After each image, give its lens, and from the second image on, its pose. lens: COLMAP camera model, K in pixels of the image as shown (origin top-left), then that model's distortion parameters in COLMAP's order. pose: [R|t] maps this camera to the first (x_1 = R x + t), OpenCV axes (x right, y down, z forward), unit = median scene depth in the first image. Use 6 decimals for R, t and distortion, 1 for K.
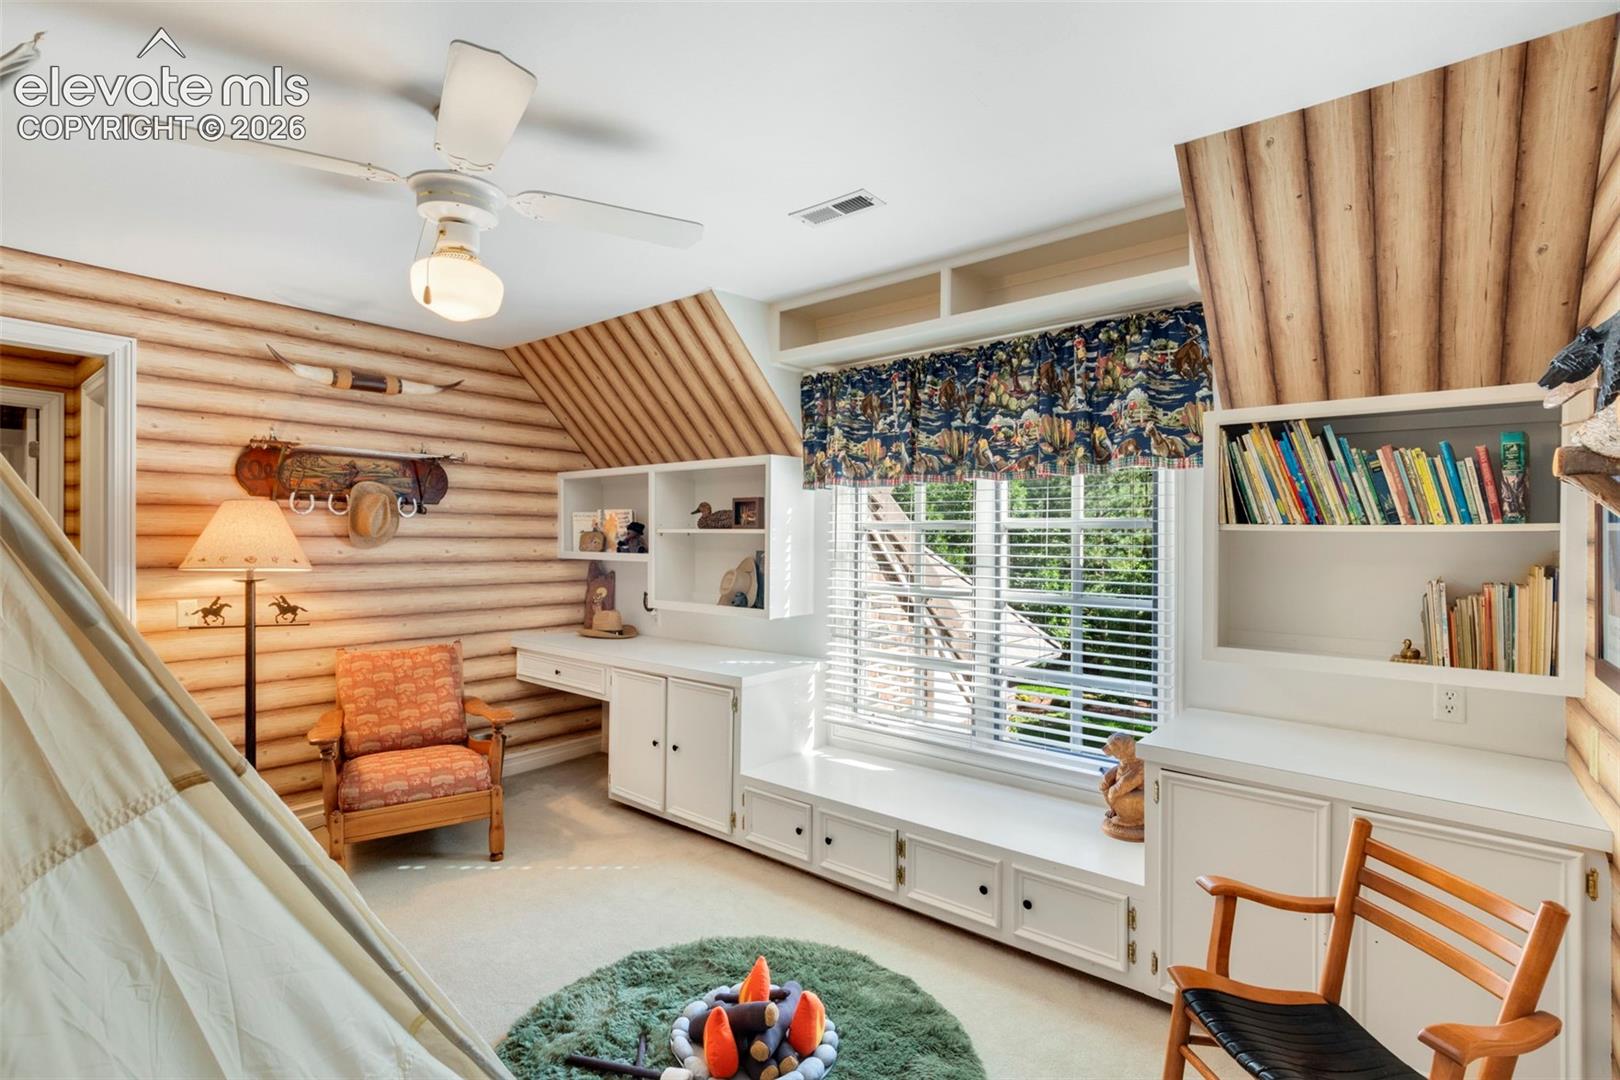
lens RADIAL K [[756.1, 0, 795.3], [0, 756.1, 534.9], [0, 0, 1]] dist [0.004677, -0.001722]
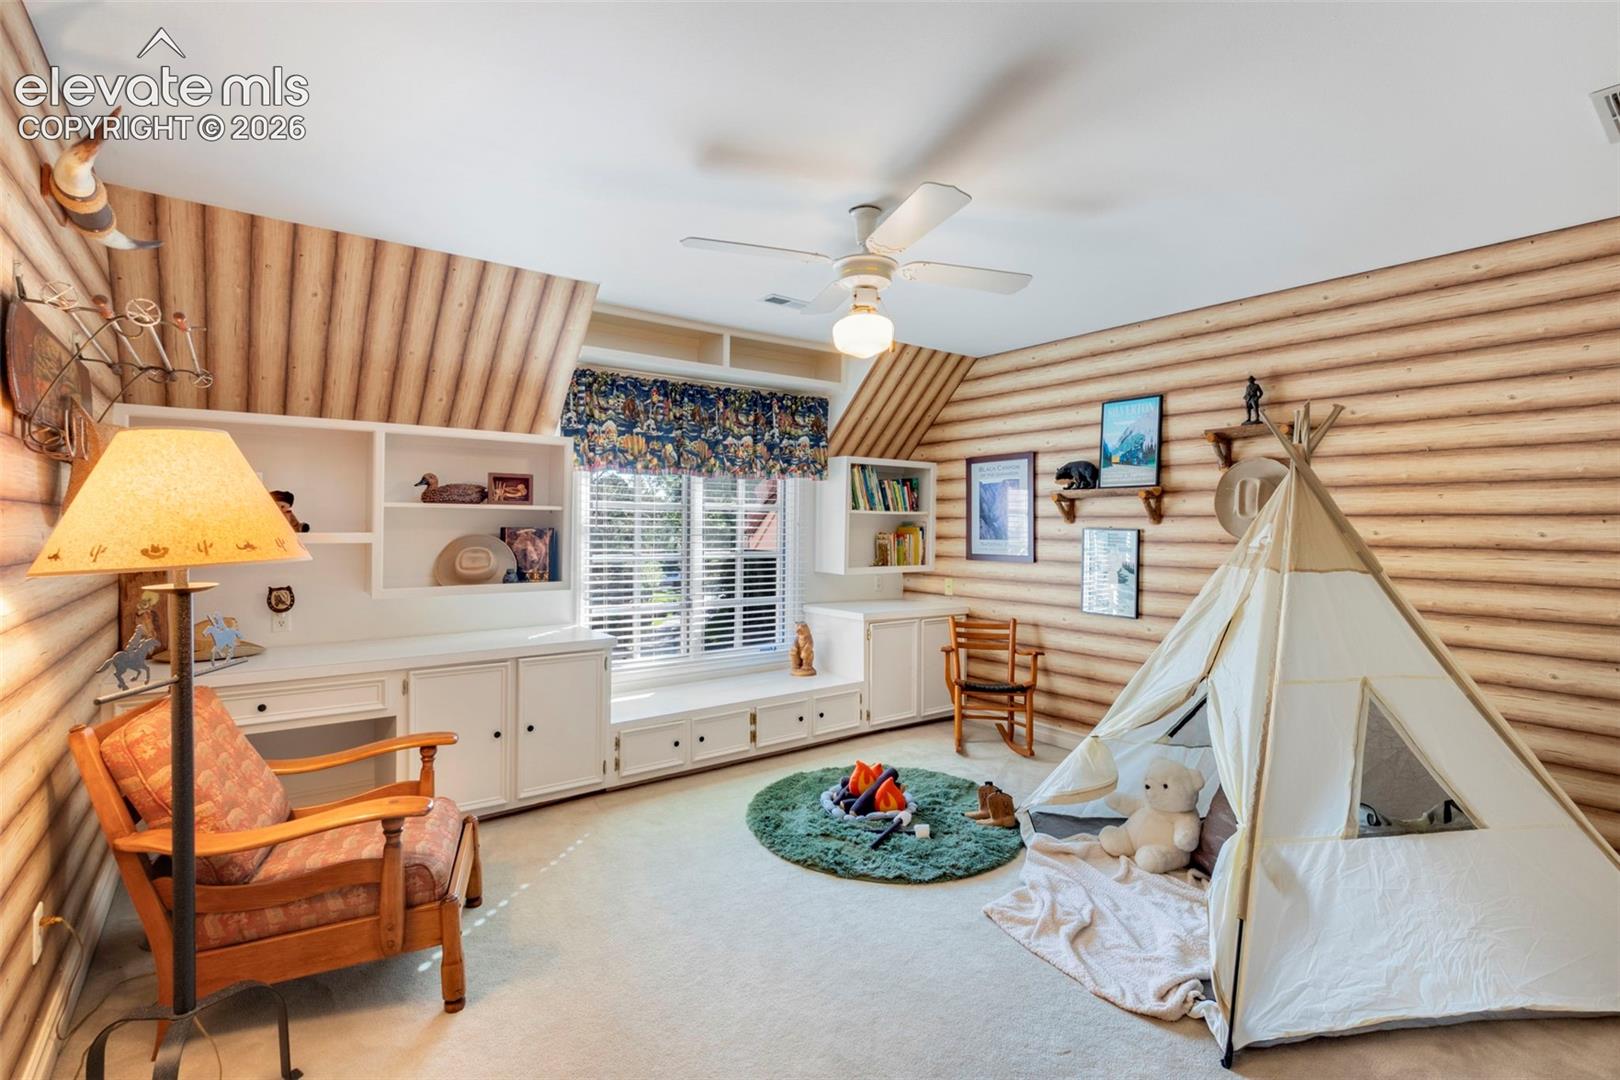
lens RADIAL K [[756.1, 0, 792.9], [0, 756.1, 537.5], [0, 0, 1]] dist [0.004677, -0.001722]
pose [[0.218593, 0.000271, 0.975816, -1.148733], [0.015595, 0.999871, -0.003771, 0.053580], [-0.975691, 0.016042, 0.218561, 0.518063]]
